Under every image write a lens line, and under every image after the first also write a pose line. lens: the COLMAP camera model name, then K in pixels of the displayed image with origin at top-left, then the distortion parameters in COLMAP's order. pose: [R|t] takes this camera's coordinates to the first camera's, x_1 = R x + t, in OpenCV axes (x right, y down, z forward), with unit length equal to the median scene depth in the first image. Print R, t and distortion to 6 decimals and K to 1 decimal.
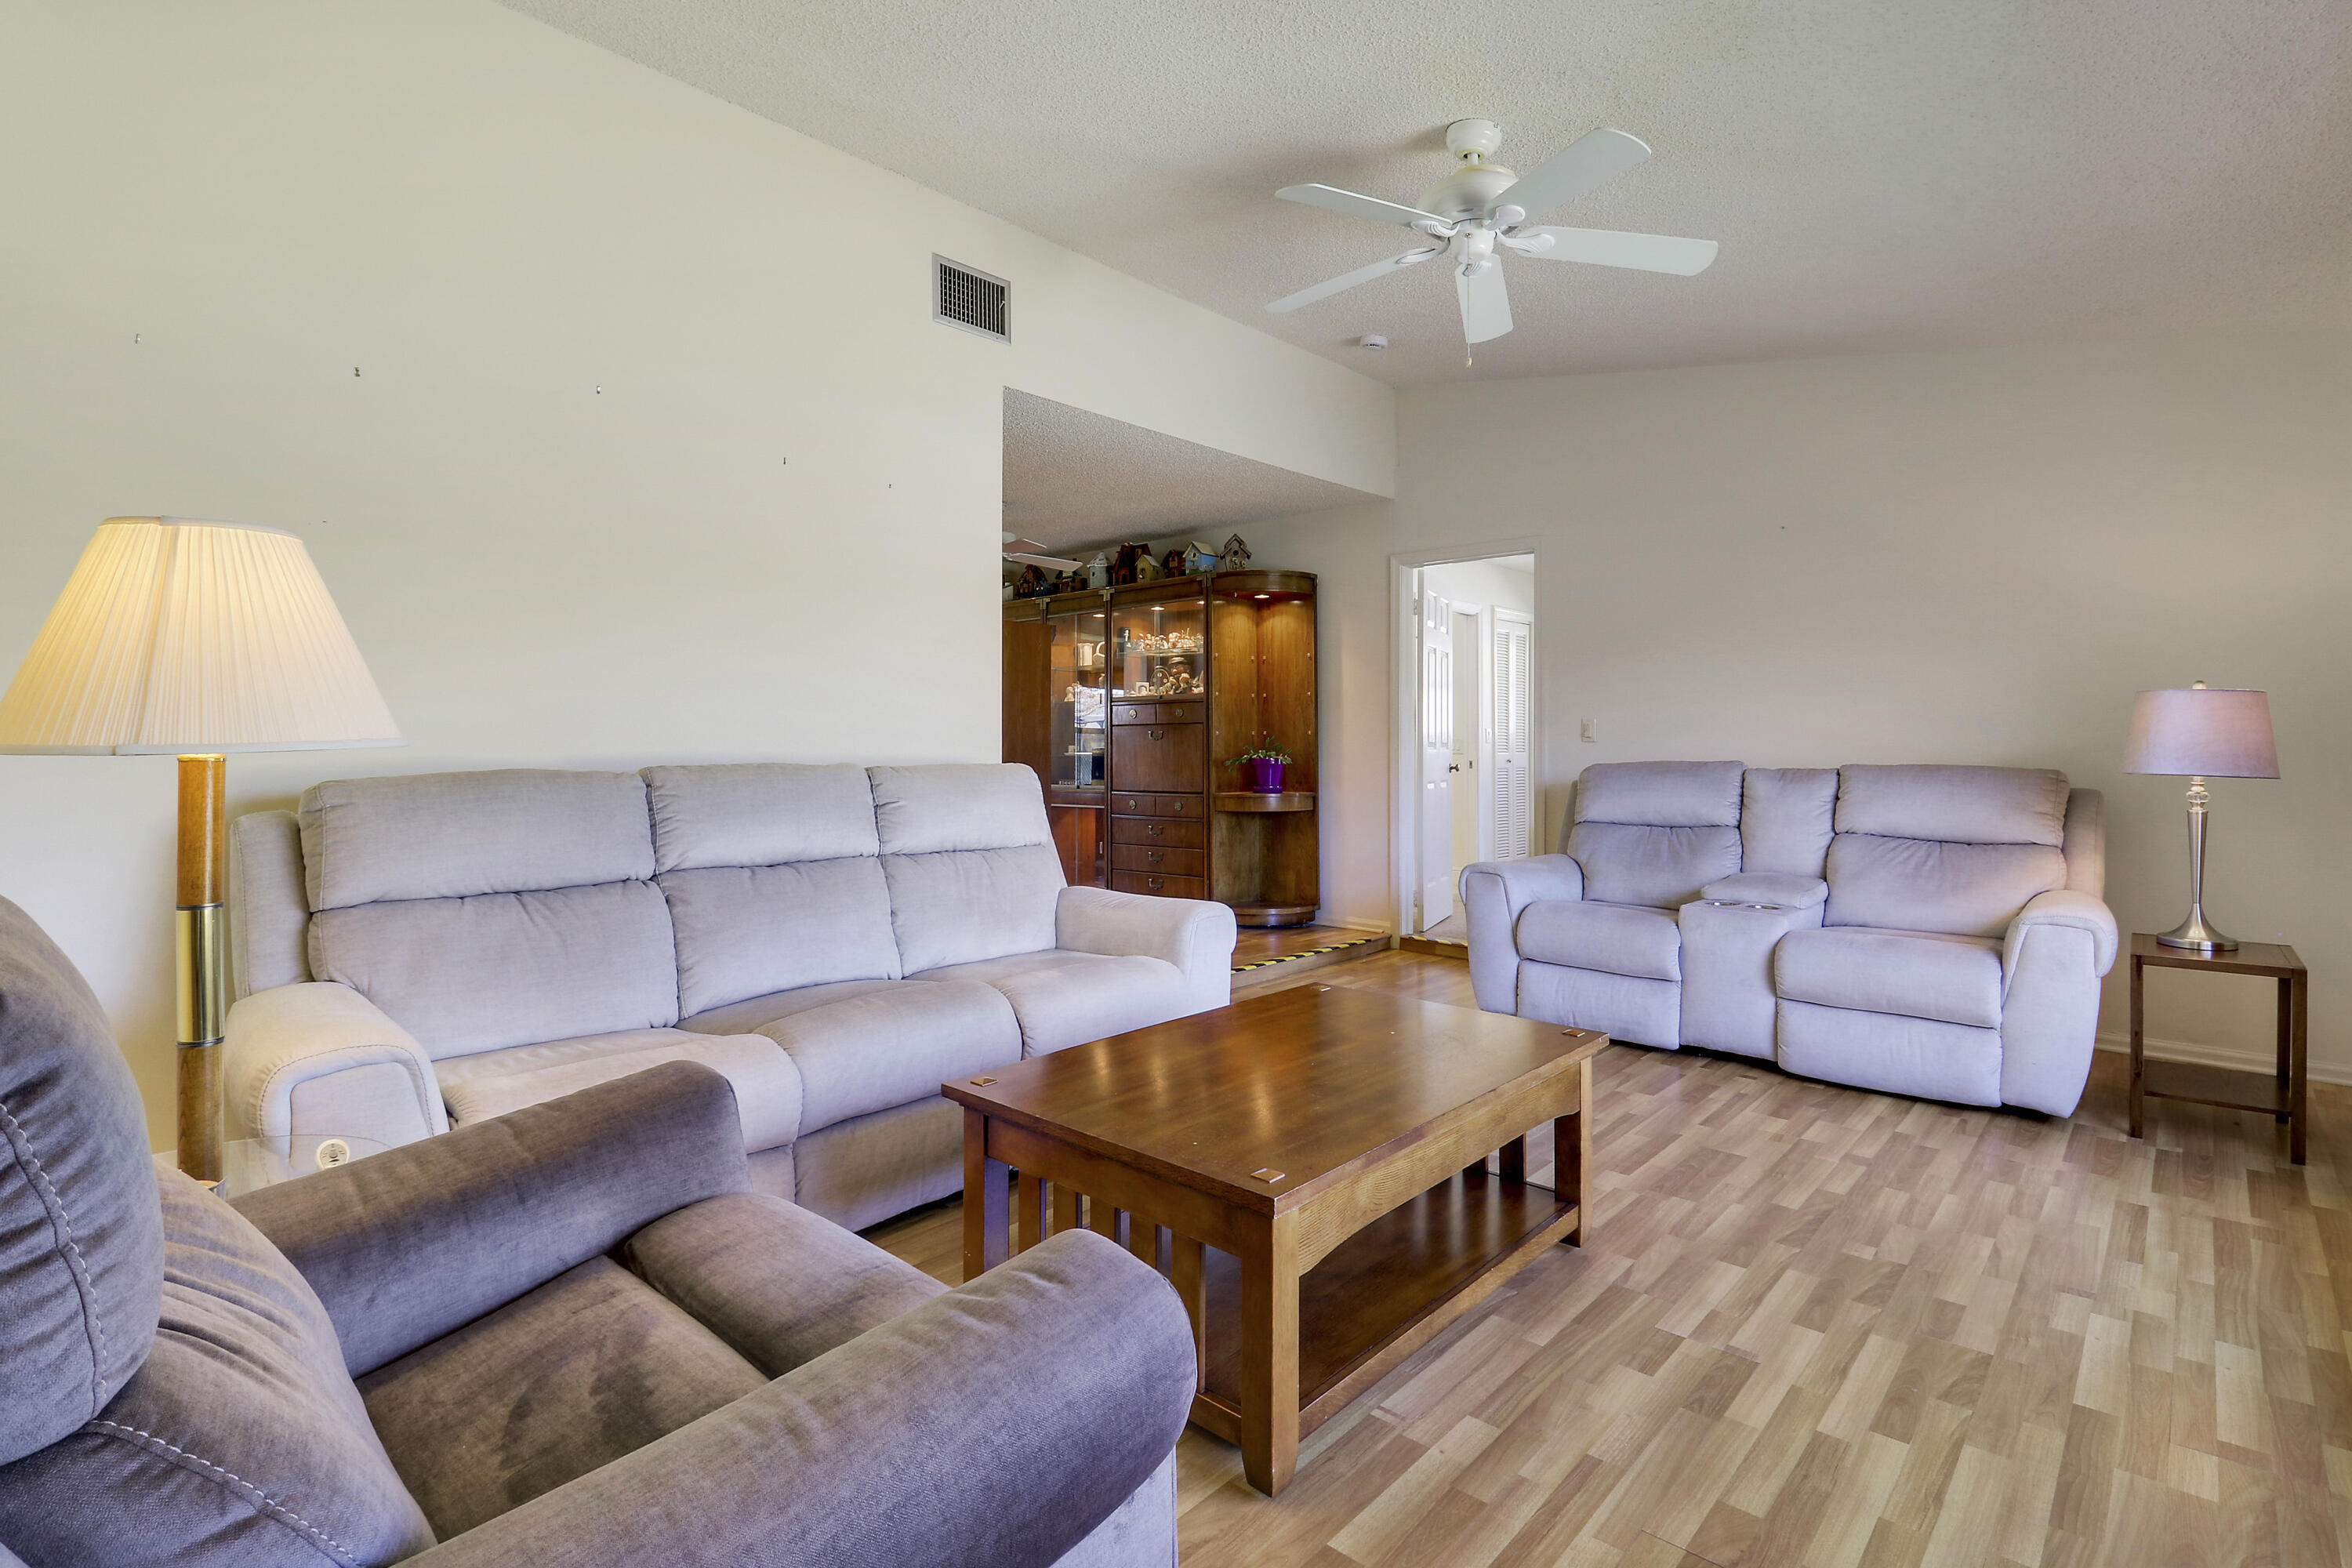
lens RADIAL K [[1109.6, 0, 1177.3], [0, 1109.6, 763.3], [0, 0, 1]] dist [-0.009645, -0.001945]
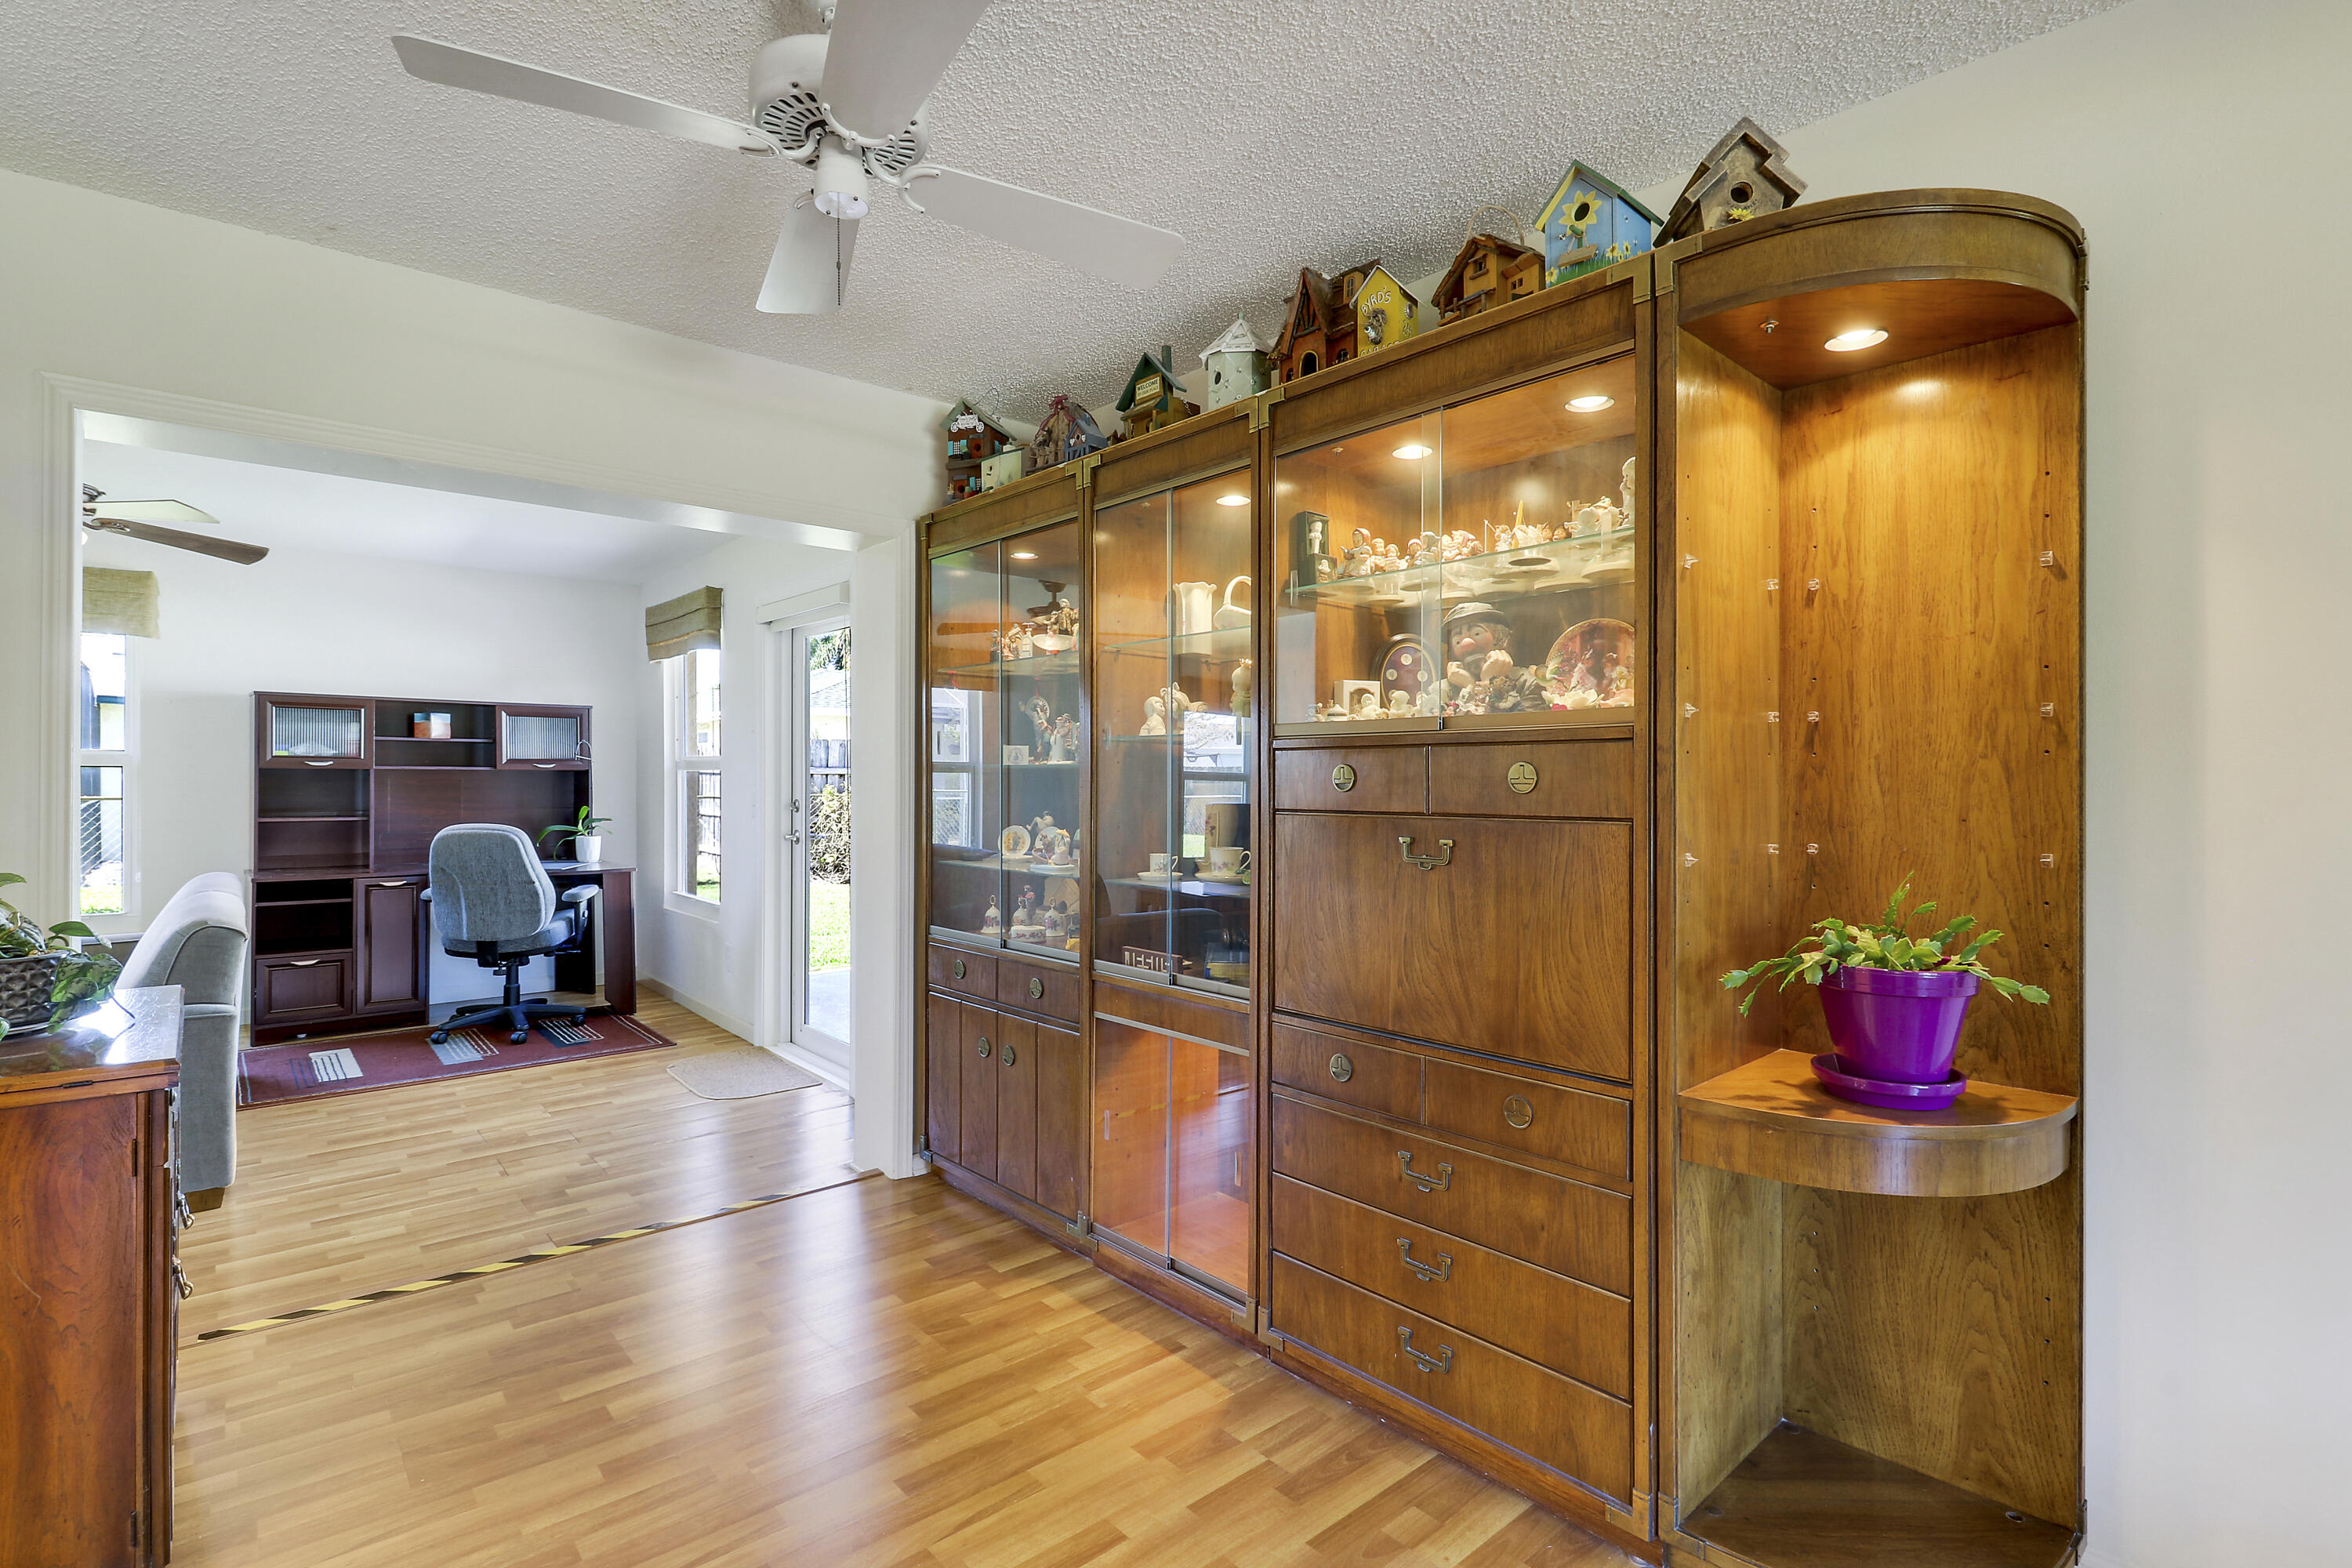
lens RADIAL K [[1109.6, 0, 1191.6], [0, 1109.6, 792.7], [0, 0, 1]] dist [-0.009645, -0.001945]
pose [[0.995203, 0.002768, -0.097787, -0.051937], [-0.003013, 0.999993, -0.002359, -0.040011], [0.097780, 0.002642, 0.995205, 0.690807]]
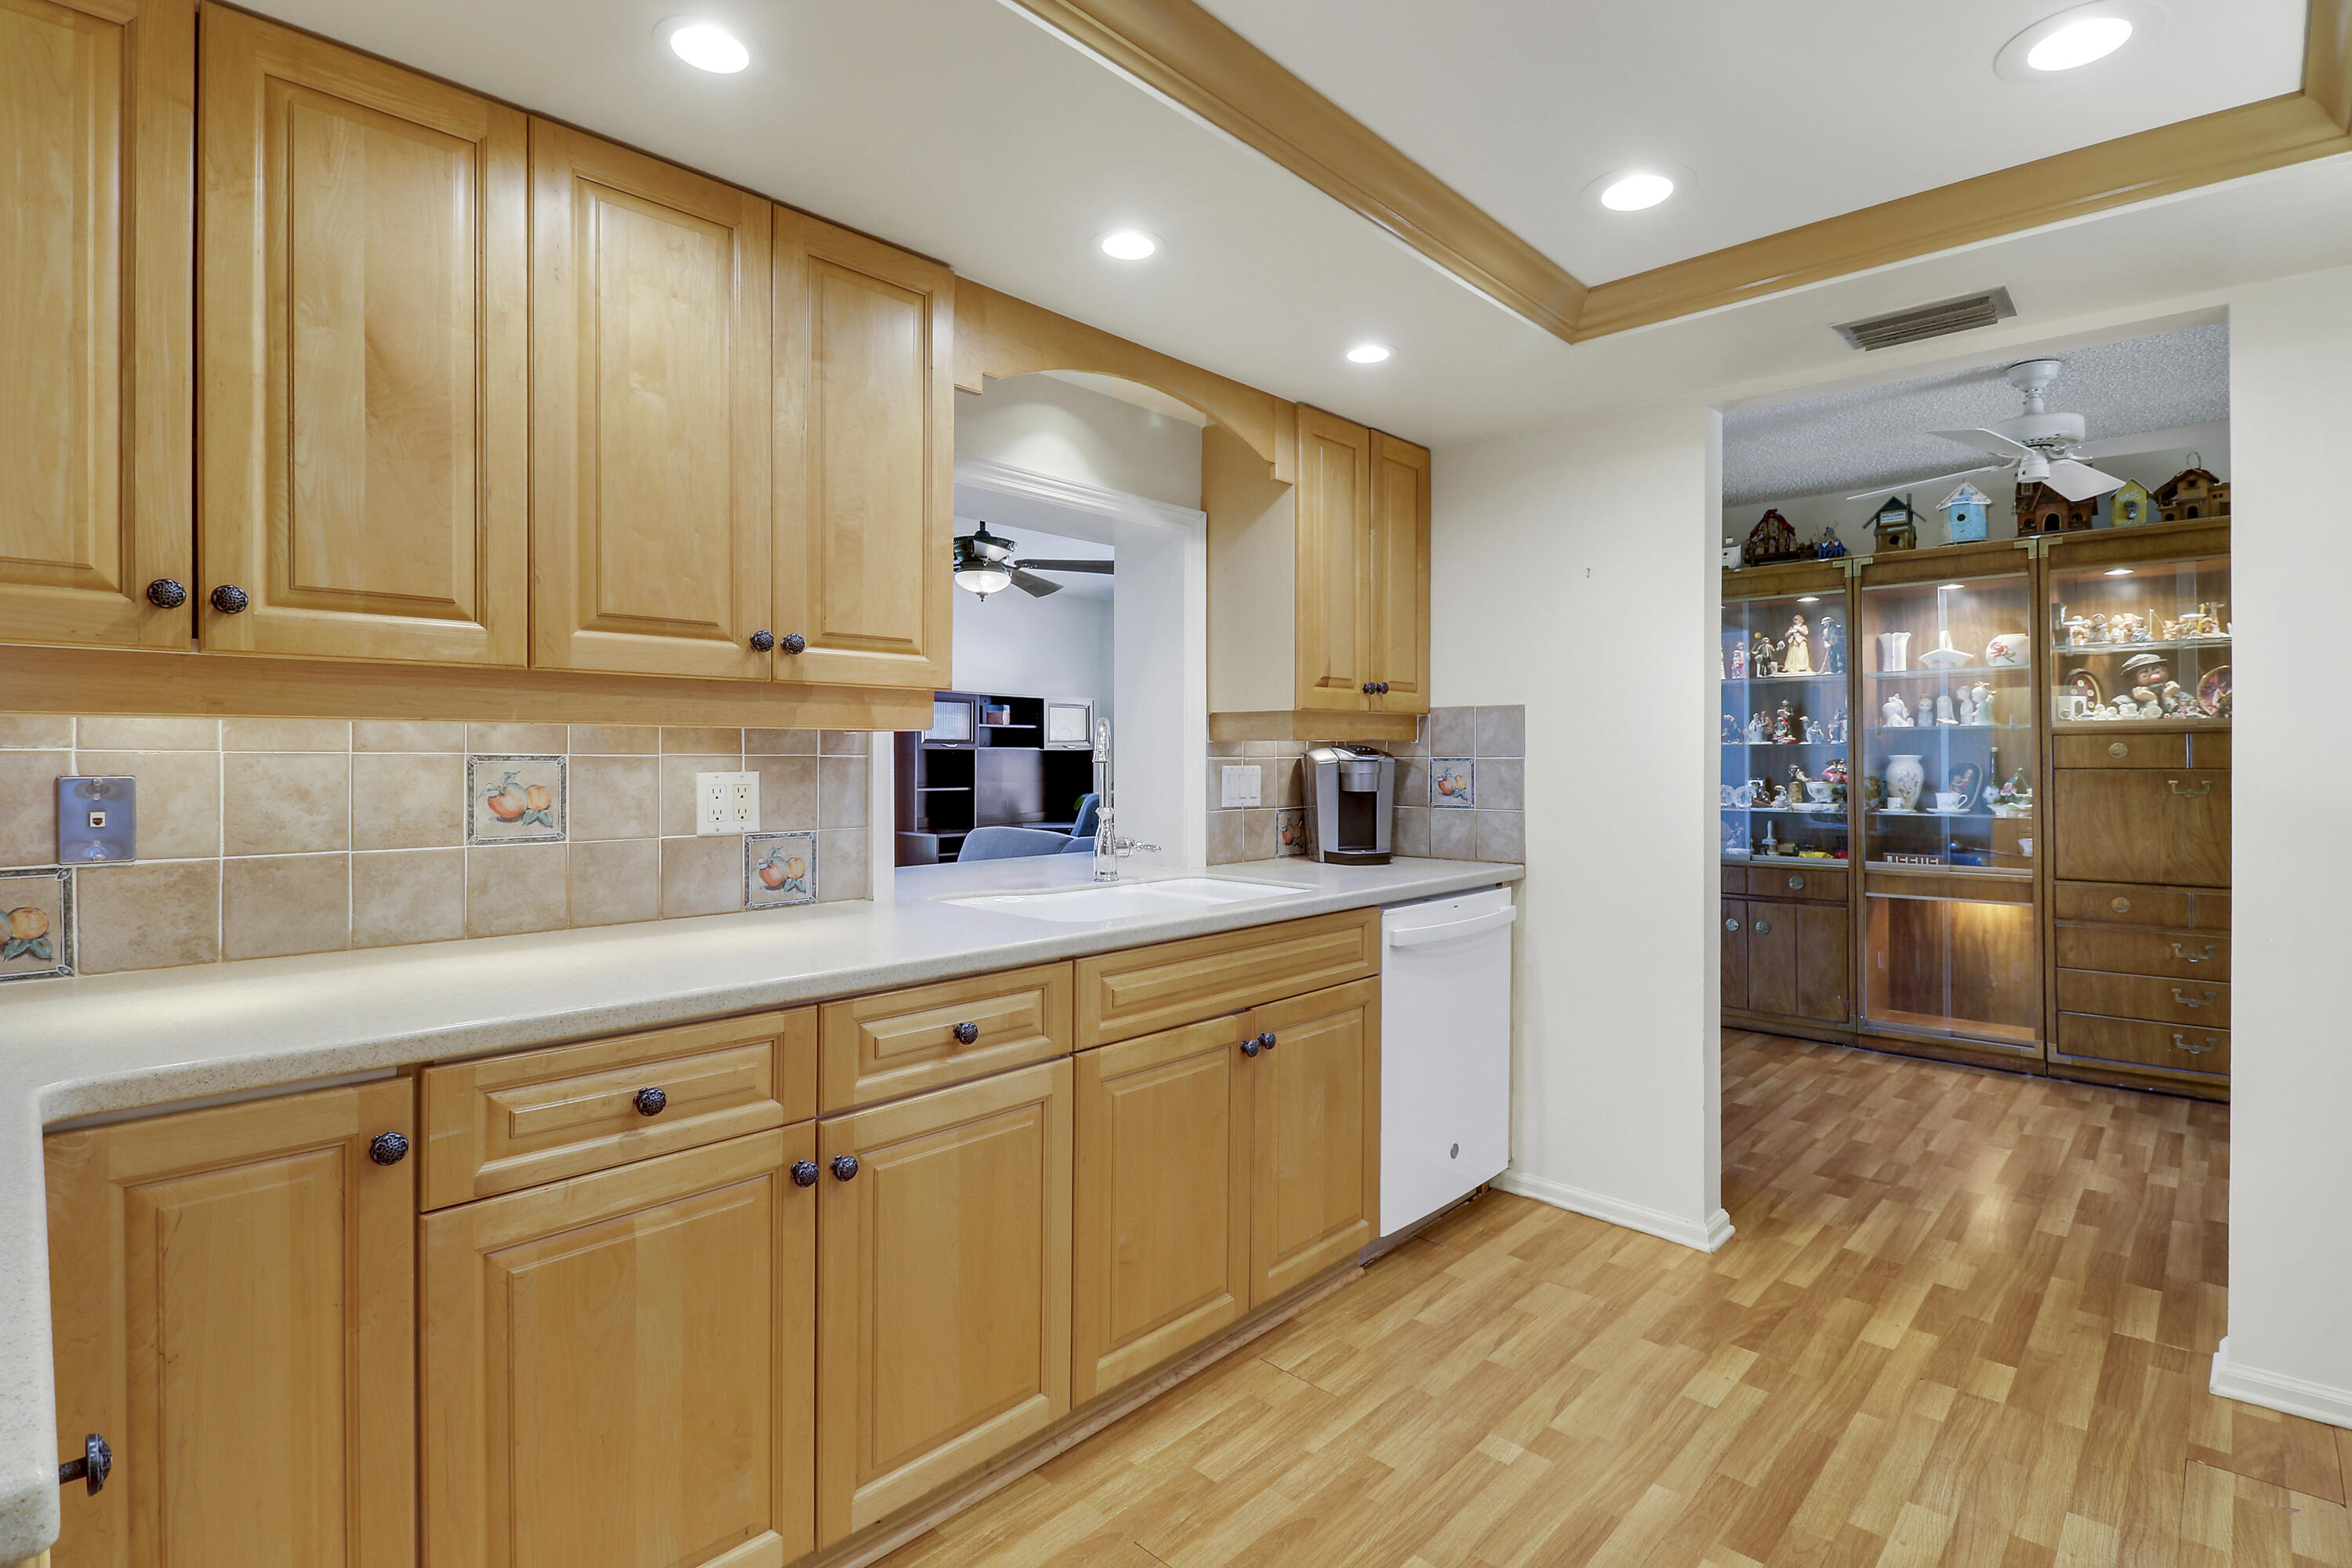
lens RADIAL K [[1109.6, 0, 1187.4], [0, 1109.6, 772.4], [0, 0, 1]] dist [-0.009645, -0.001945]
pose [[0.999583, 0.002934, -0.028716, -0.514687], [-0.003277, 0.999923, -0.011928, -0.025071], [0.028679, 0.012017, 0.999516, 0.410137]]
